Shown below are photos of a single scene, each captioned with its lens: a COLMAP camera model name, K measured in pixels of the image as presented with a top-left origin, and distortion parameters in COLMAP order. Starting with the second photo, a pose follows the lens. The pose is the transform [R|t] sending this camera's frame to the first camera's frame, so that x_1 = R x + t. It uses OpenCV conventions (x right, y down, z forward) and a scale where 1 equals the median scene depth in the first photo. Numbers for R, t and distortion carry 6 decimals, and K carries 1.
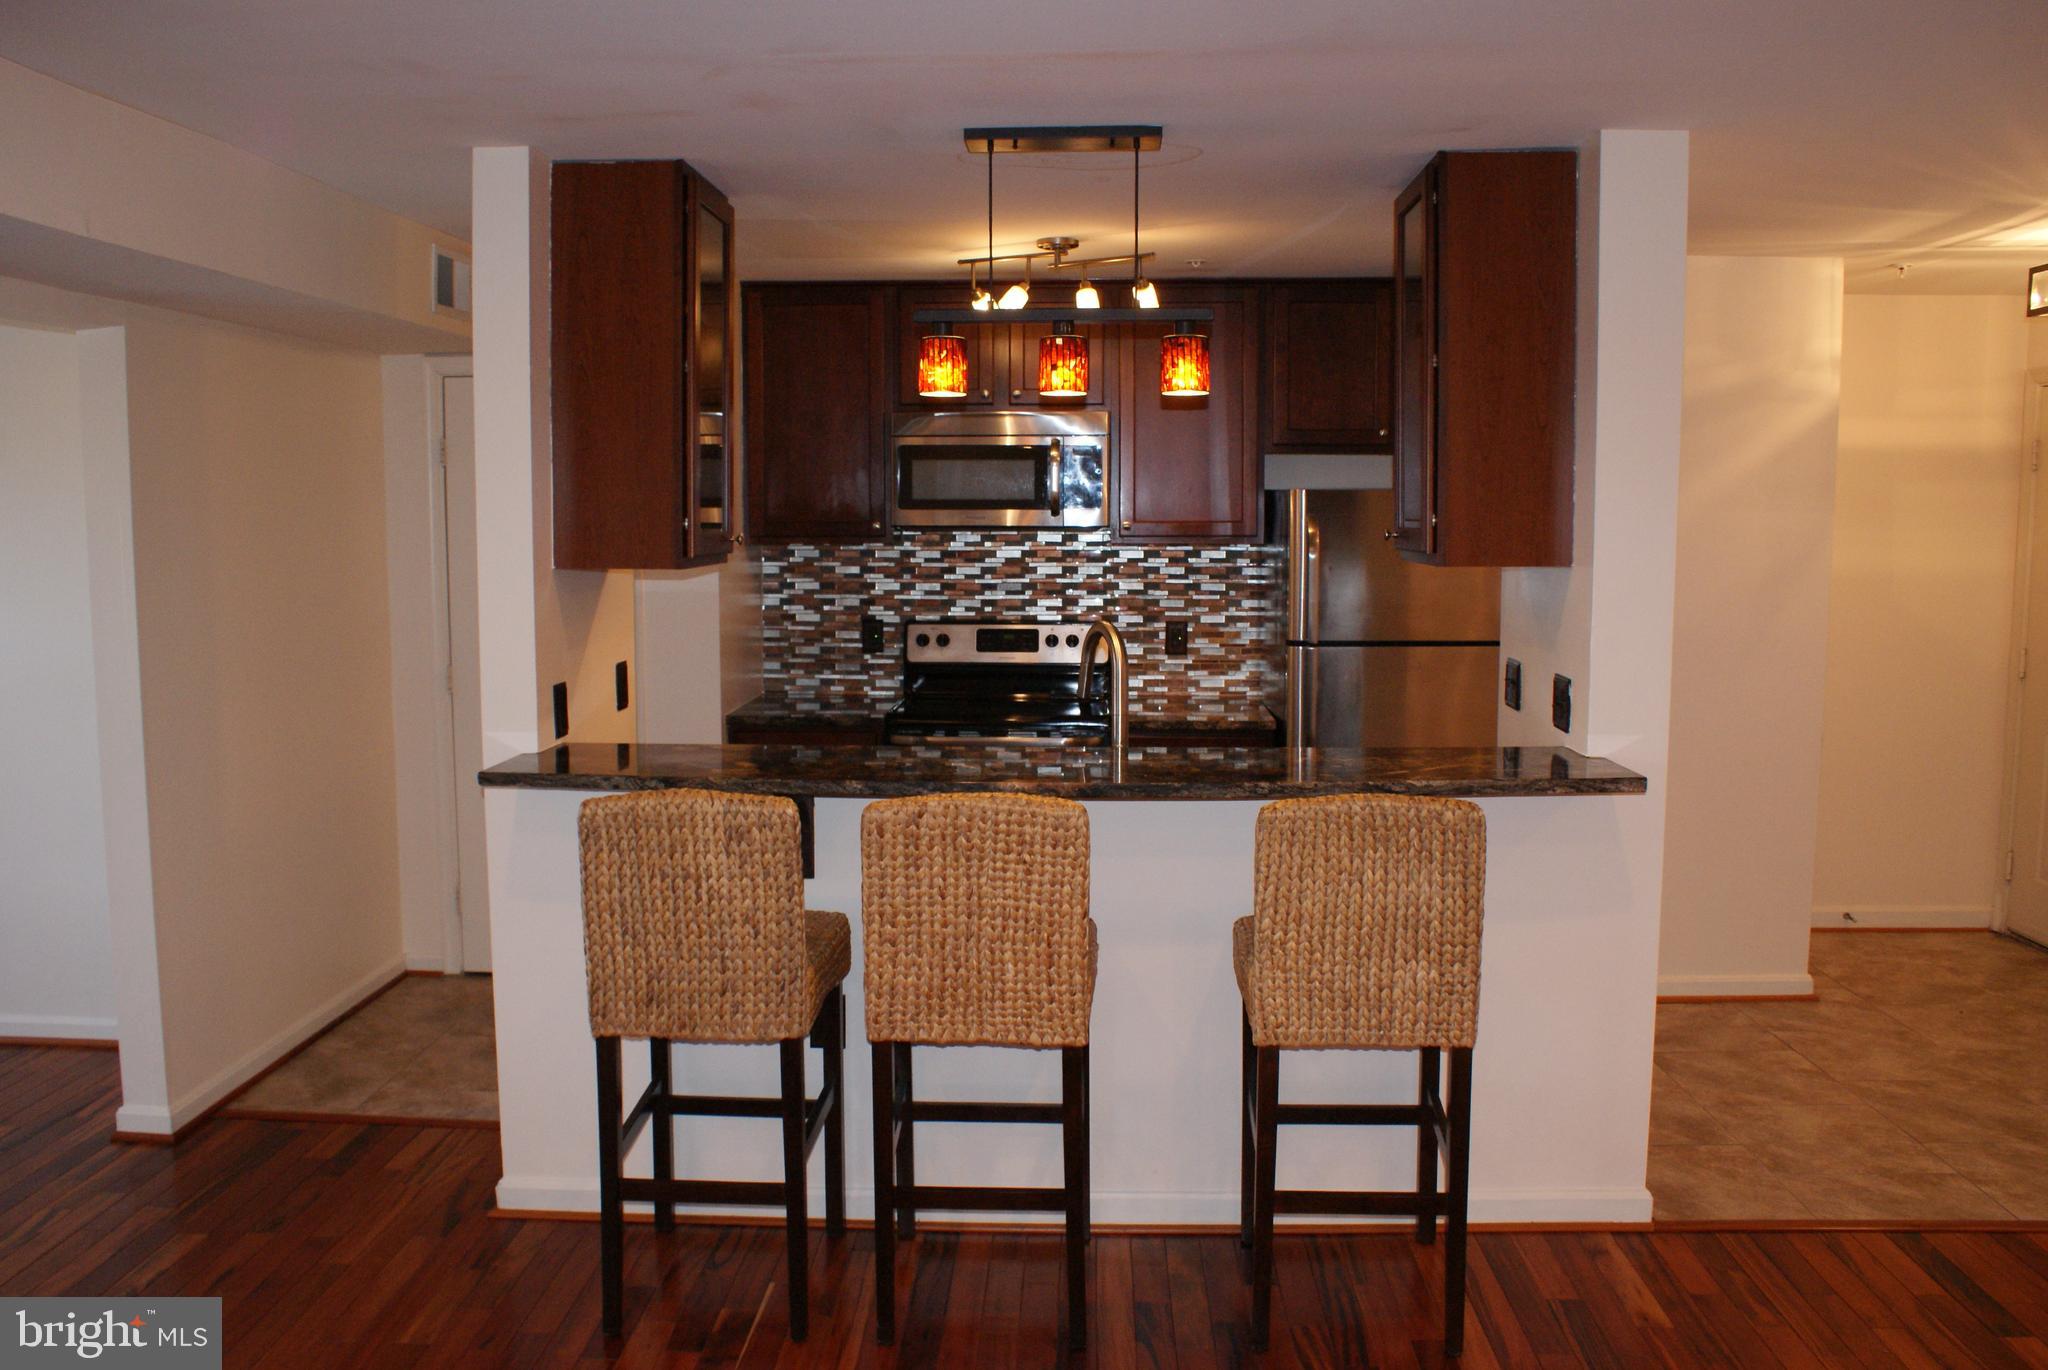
lens RADIAL K [[1547.8, 0, 977.2], [0, 1547.8, 687.0], [0, 0, 1]] dist [-0.126348, 0.109826]
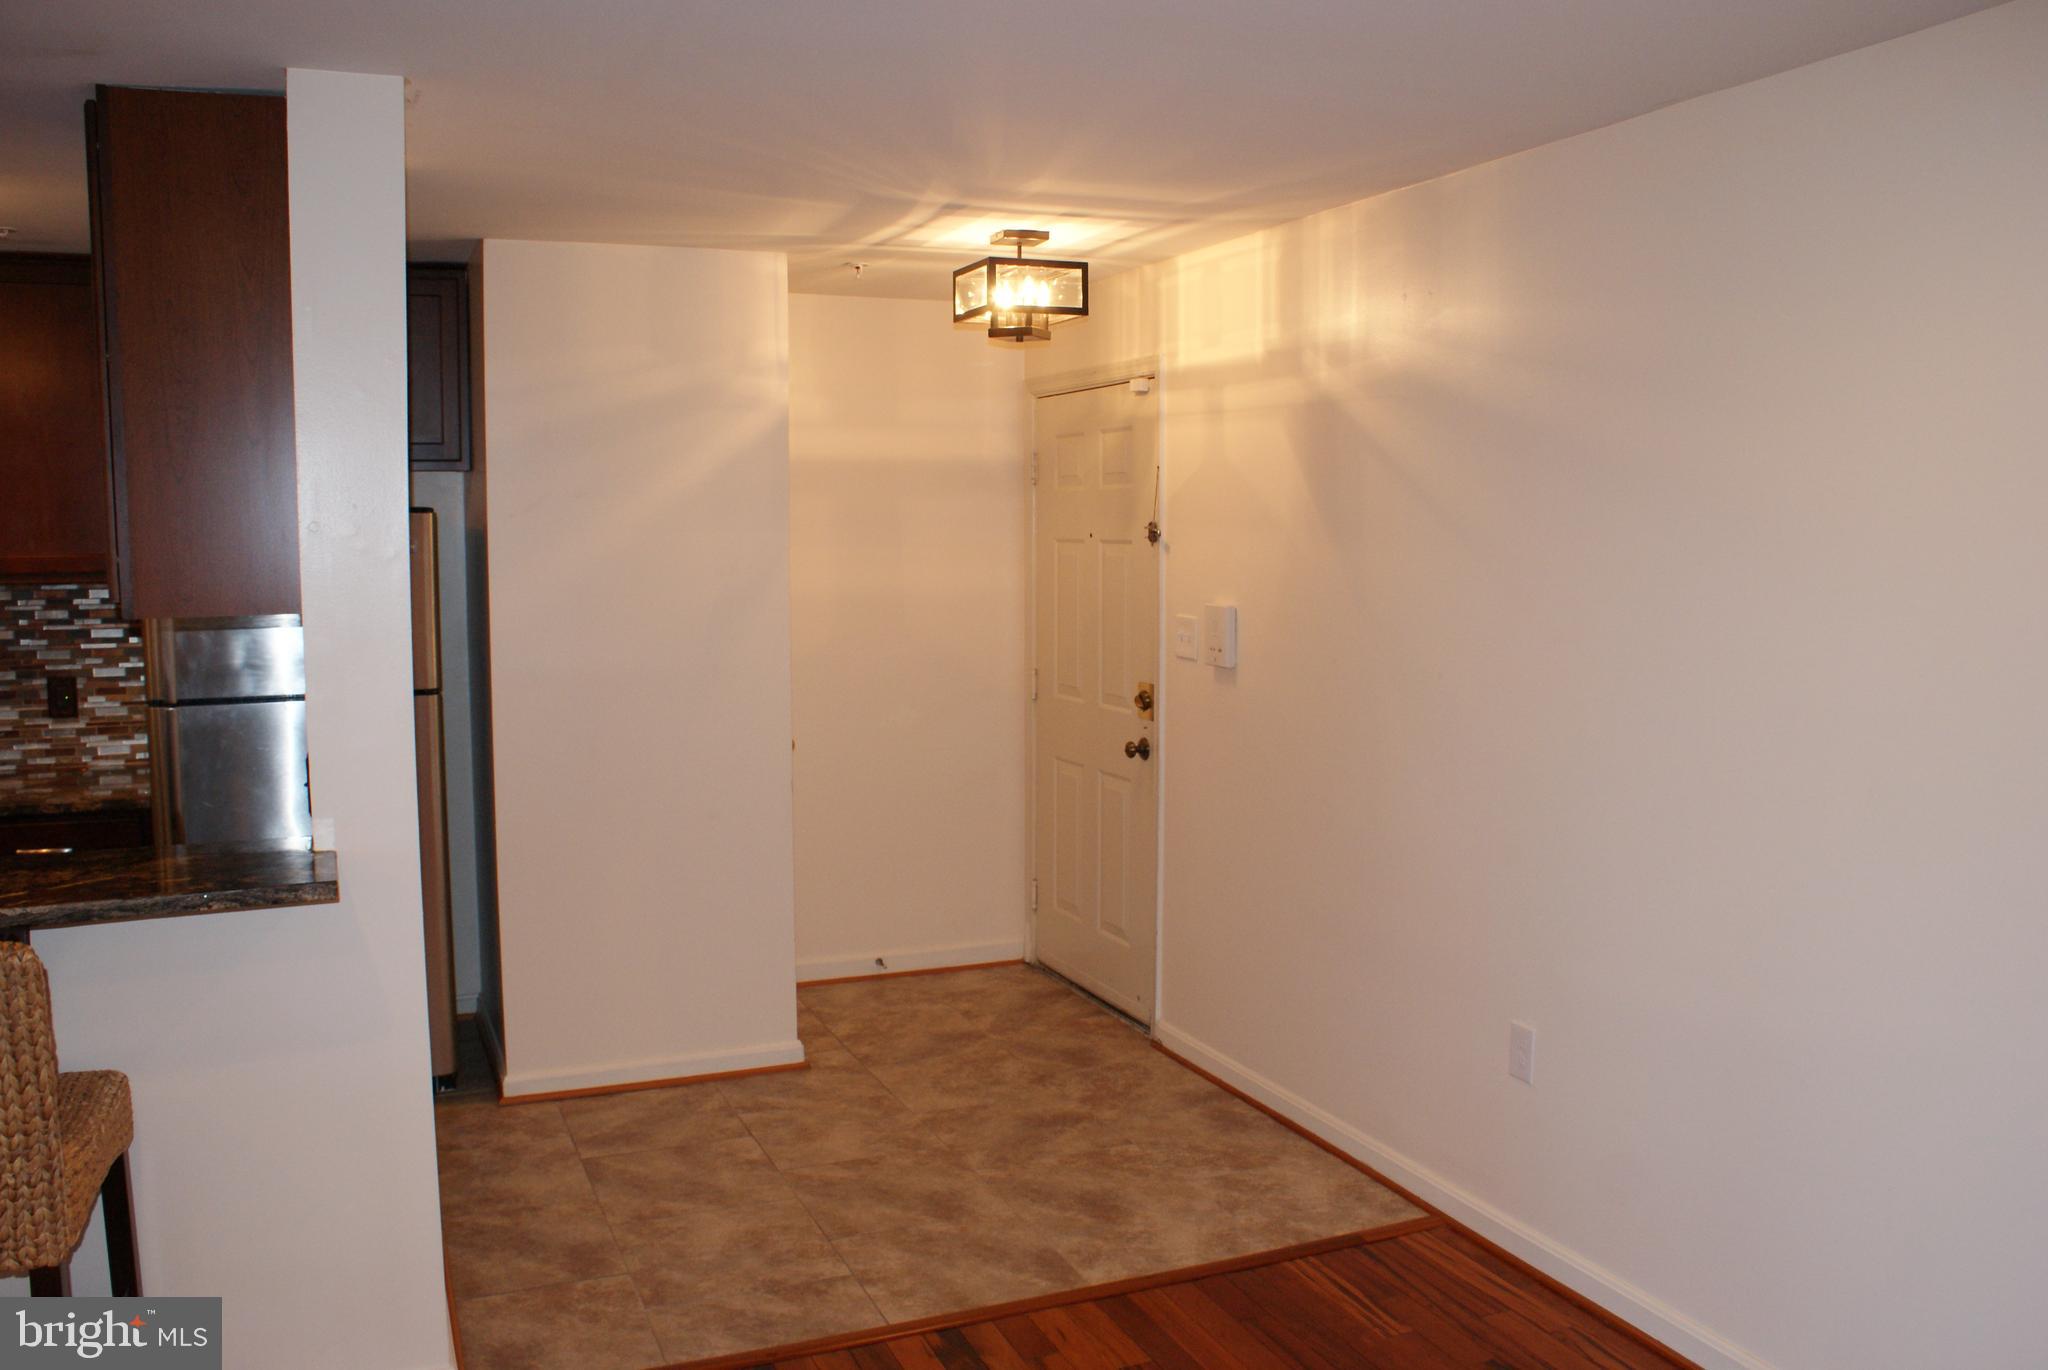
lens RADIAL K [[1547.8, 0, 977.2], [0, 1547.8, 687.0], [0, 0, 1]] dist [-0.126348, 0.109826]
pose [[0.927828, -0.042182, 0.370616, 0.328070], [0.044373, 0.999012, 0.002618, -0.020354], [-0.370360, 0.014016, 0.928783, 0.096803]]
